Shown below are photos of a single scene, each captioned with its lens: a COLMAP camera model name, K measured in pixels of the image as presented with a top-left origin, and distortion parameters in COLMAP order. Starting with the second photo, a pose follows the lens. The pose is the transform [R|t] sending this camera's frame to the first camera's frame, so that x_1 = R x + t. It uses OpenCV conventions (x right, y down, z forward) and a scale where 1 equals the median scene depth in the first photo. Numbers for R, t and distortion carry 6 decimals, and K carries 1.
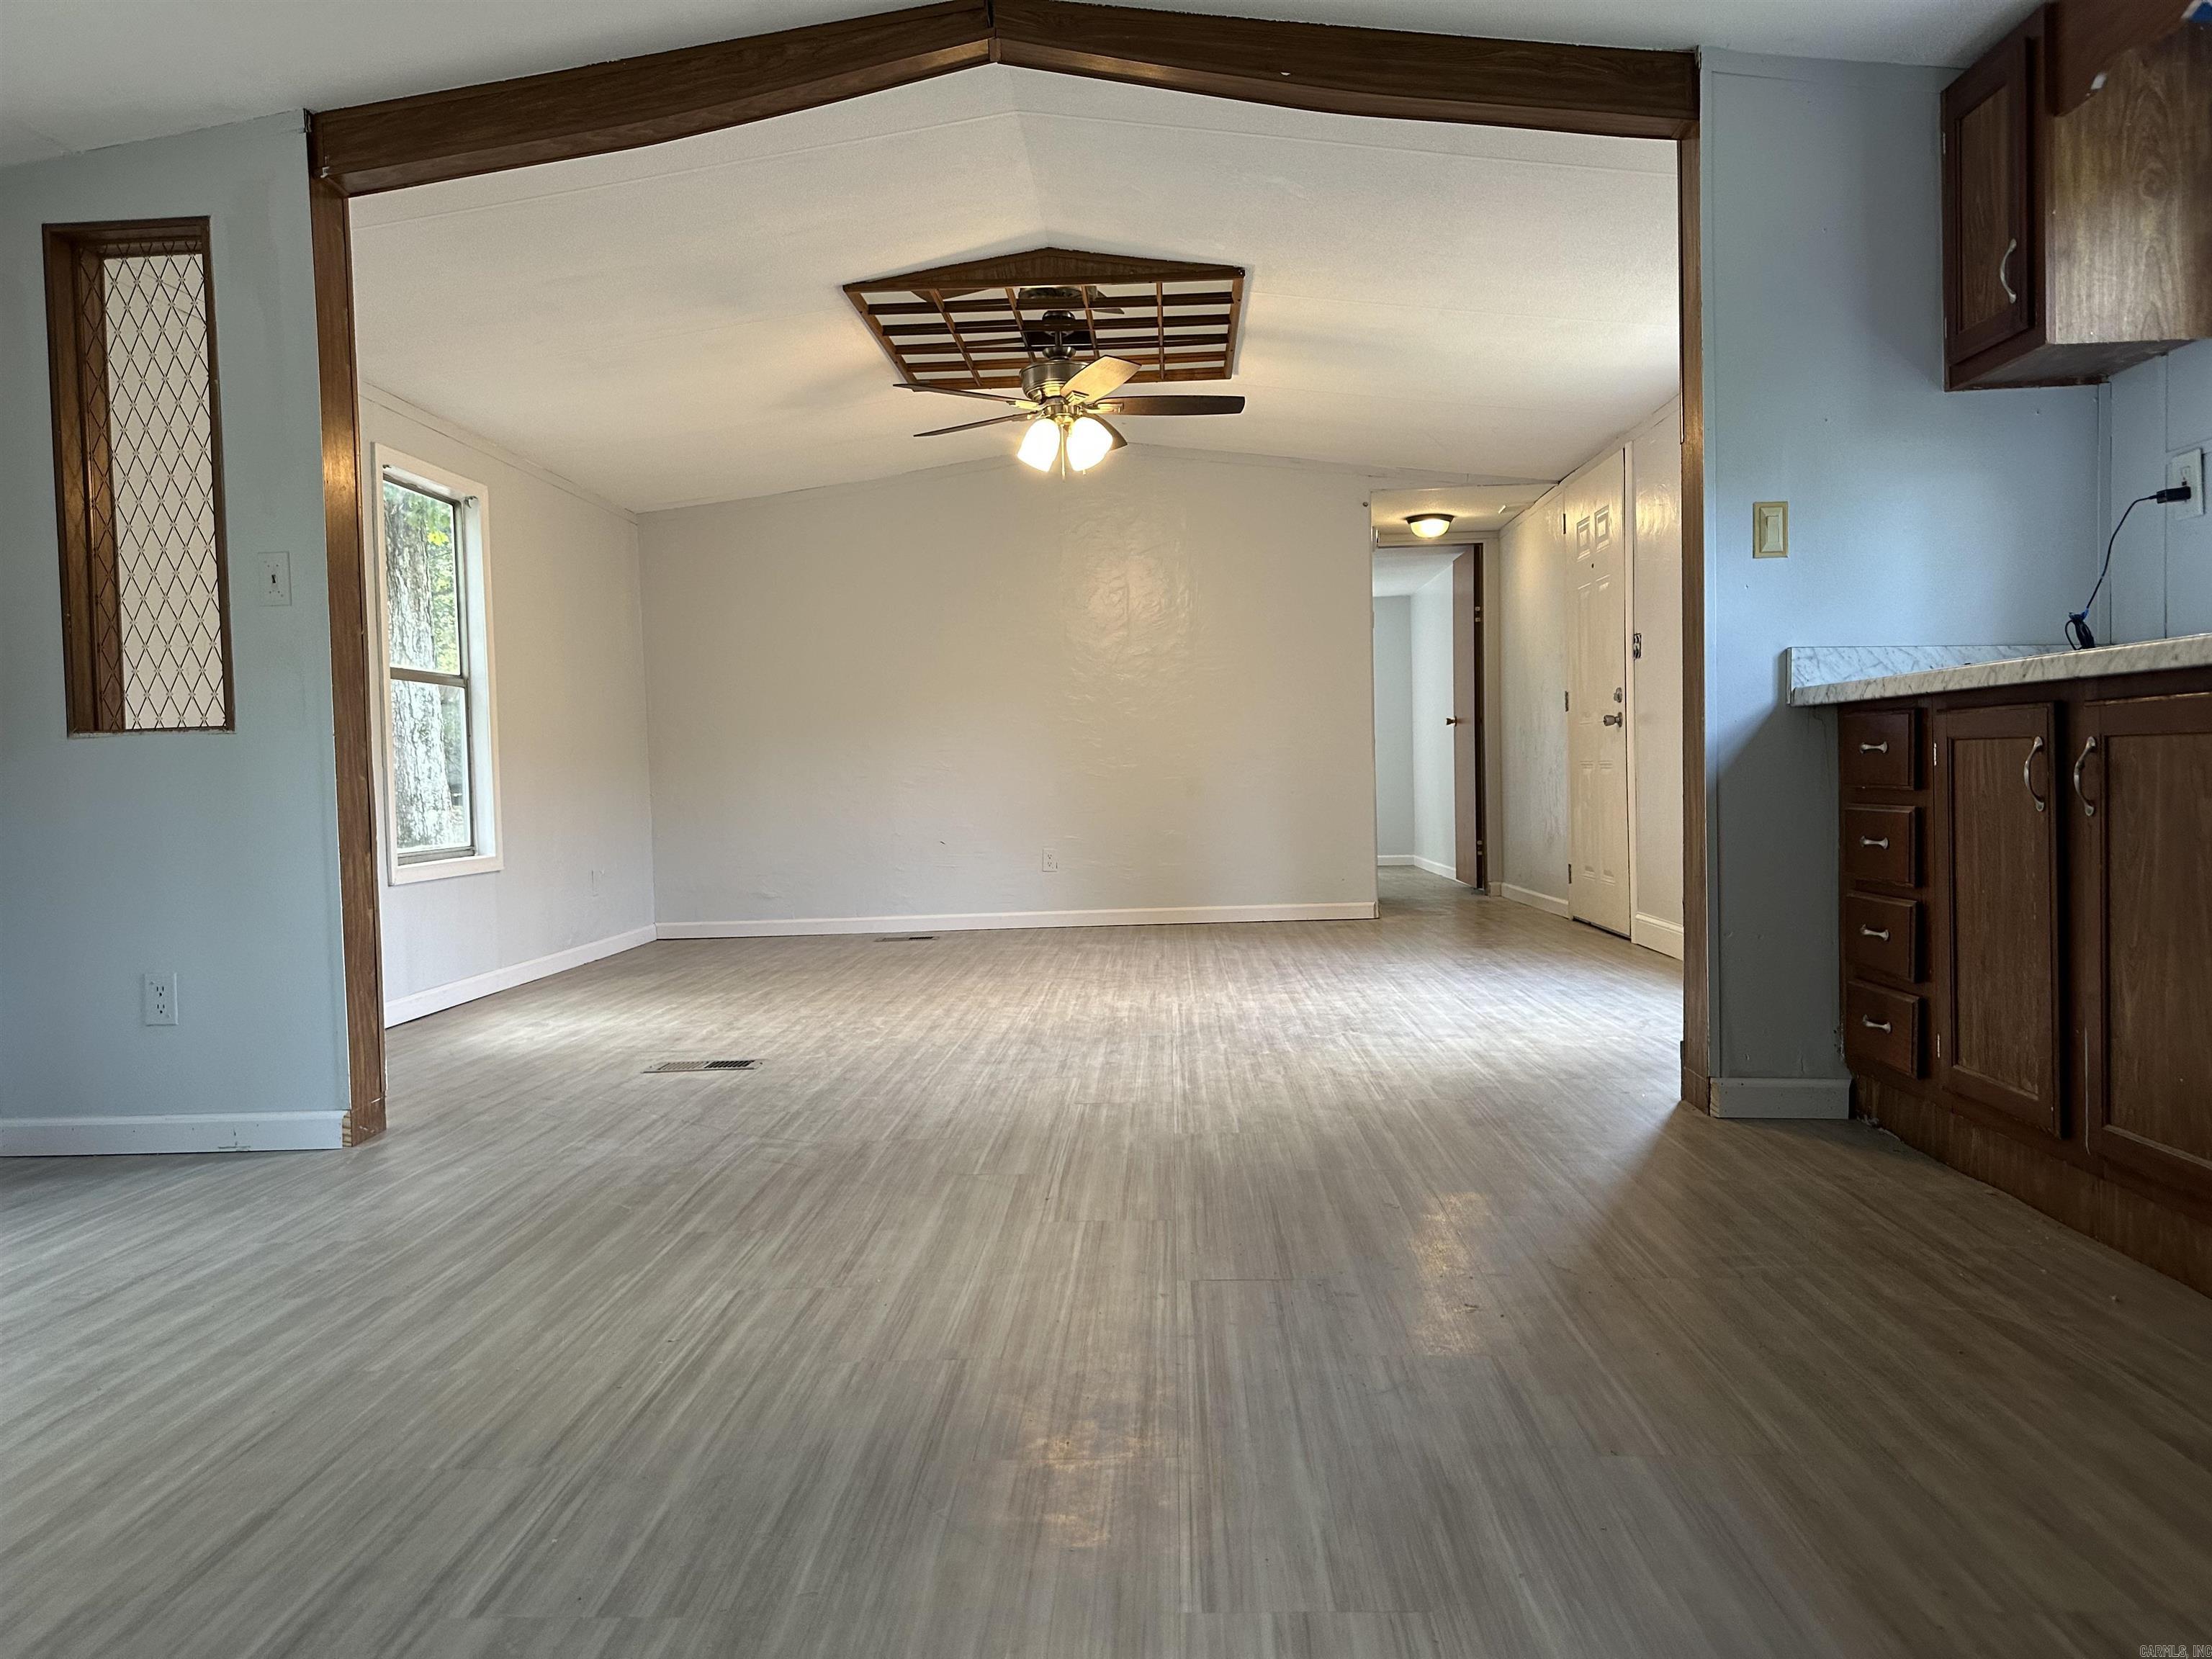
lens RADIAL K [[1557.0, 0, 1106.0], [0, 1557.0, 829.5], [0, 0, 1]] dist [-0.021748, -0.004231]
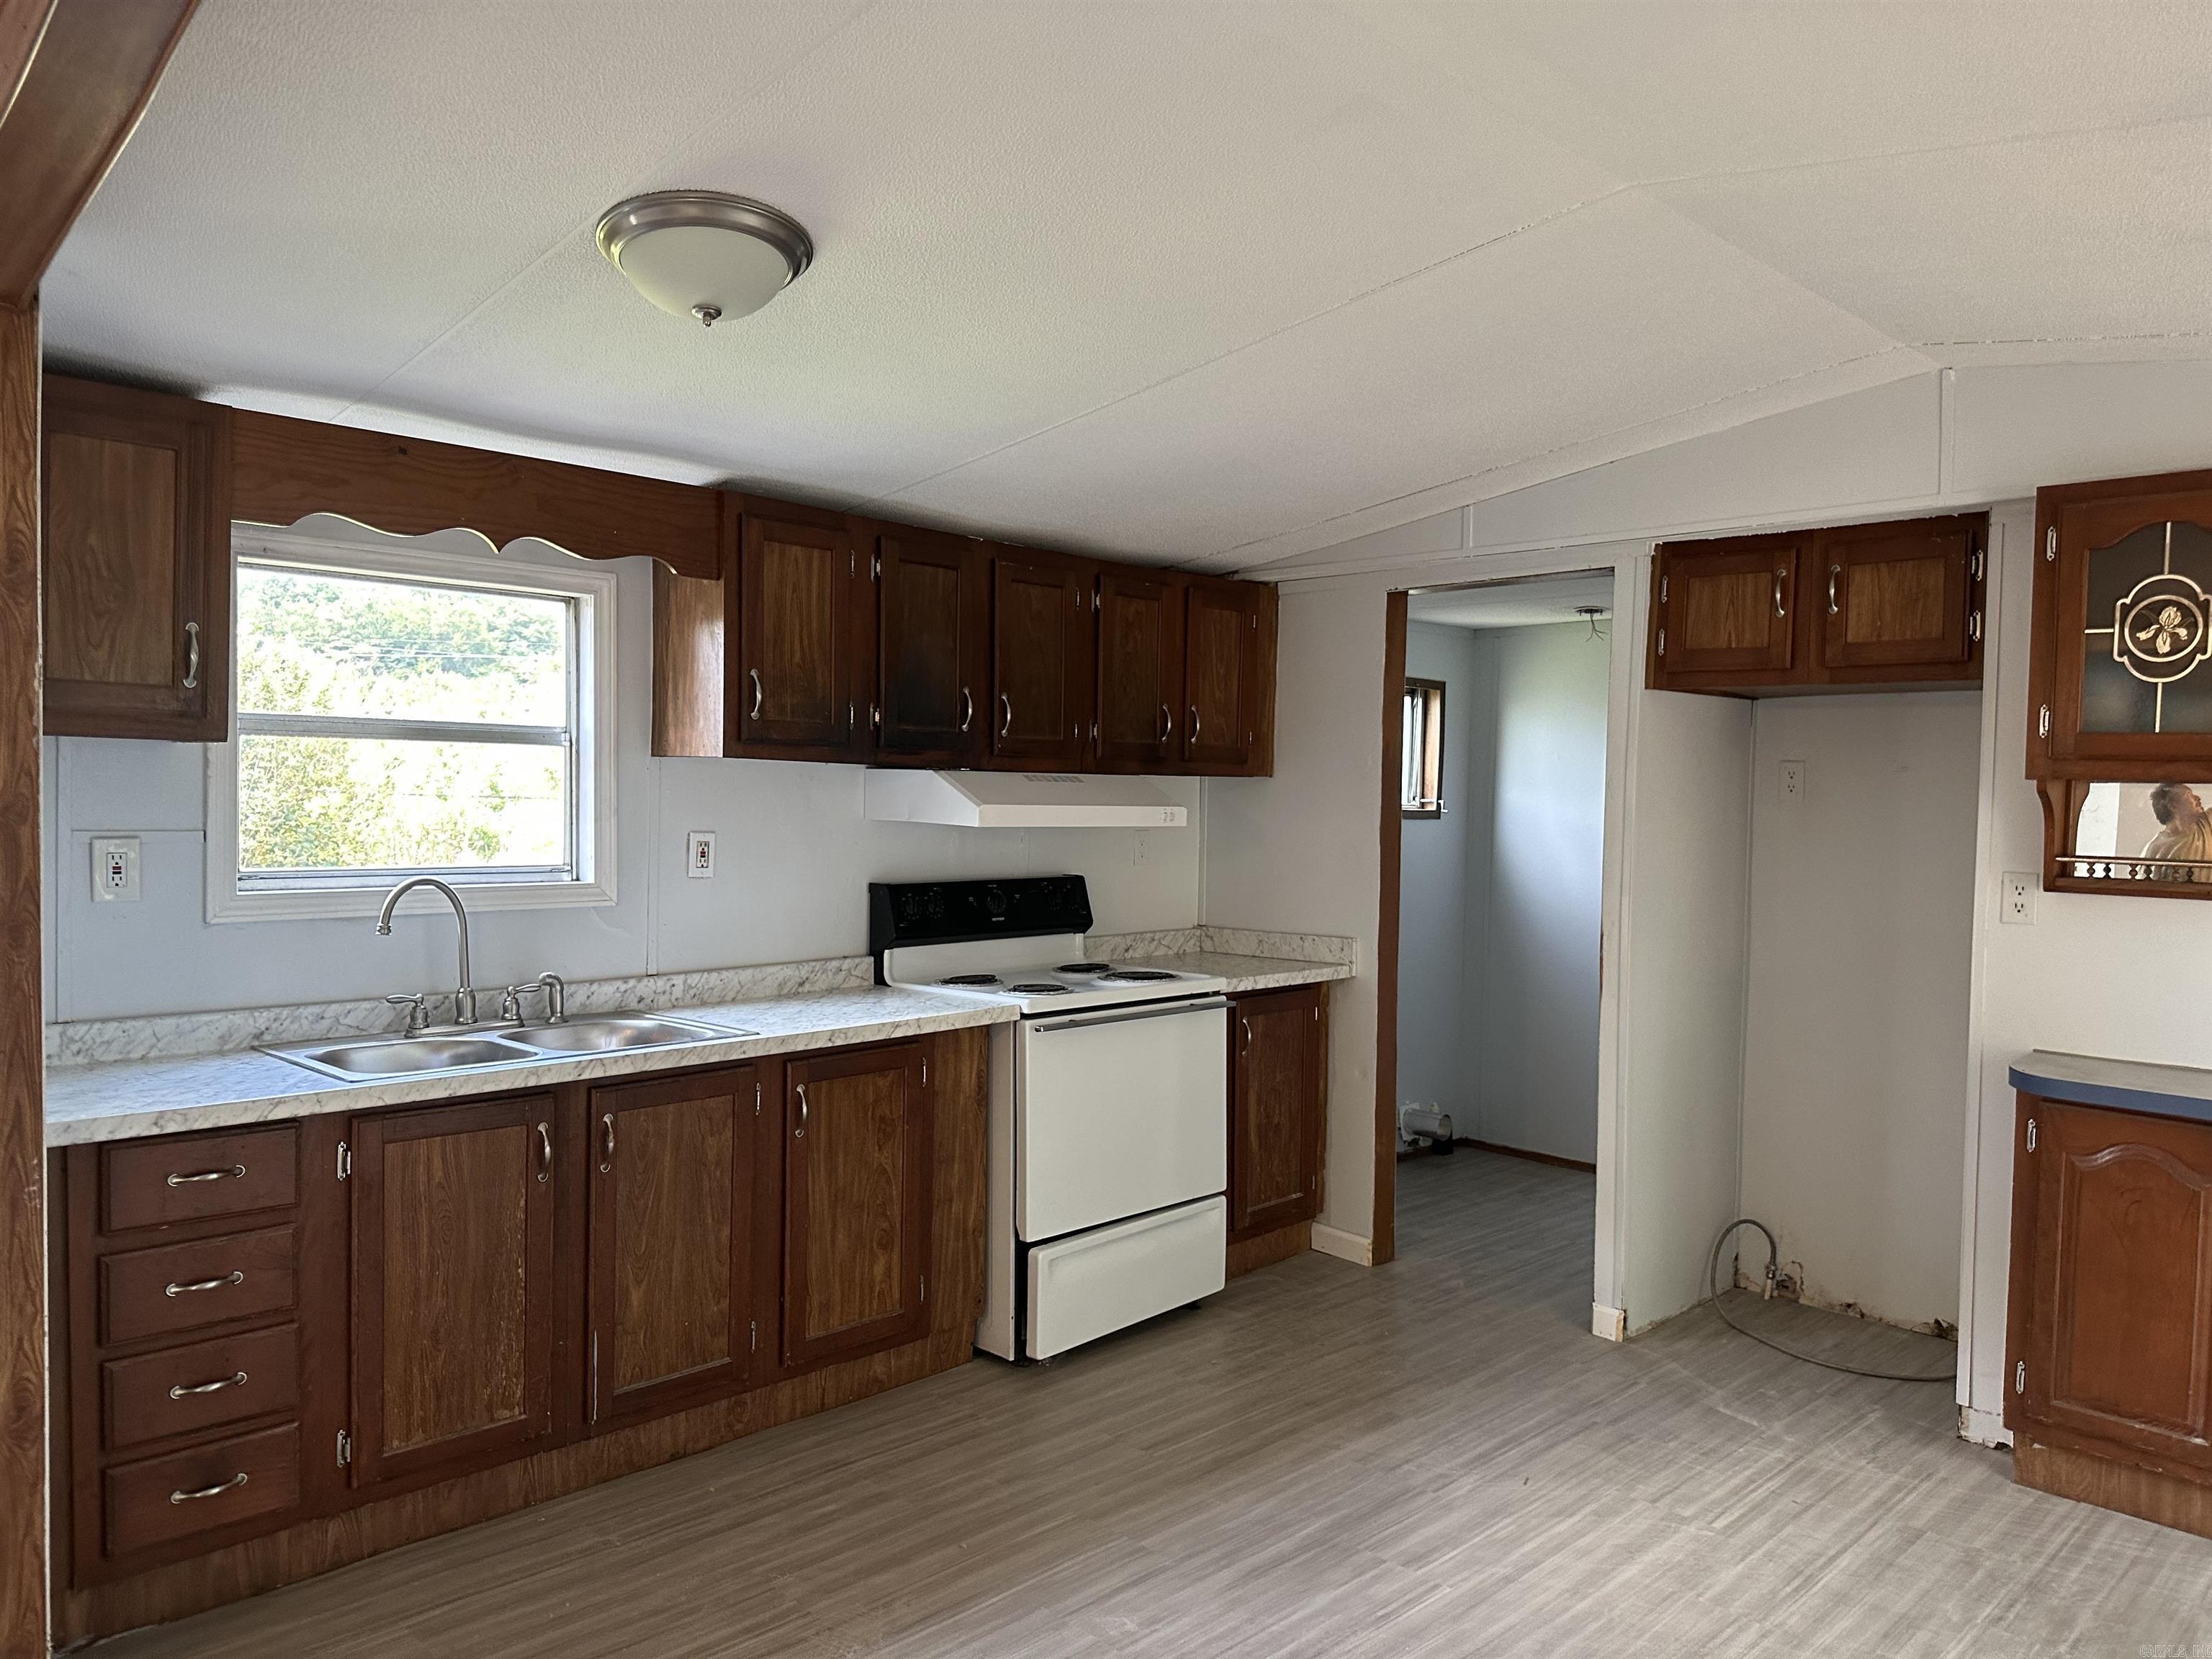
lens RADIAL K [[1557.0, 0, 1106.0], [0, 1557.0, 829.5], [0, 0, 1]] dist [-0.021748, -0.004231]
pose [[-0.725724, 0.001111, 0.687985, -0.661358], [0.032250, 0.998954, 0.032405, -0.363341], [-0.687230, 0.045705, -0.725001, 1.796934]]
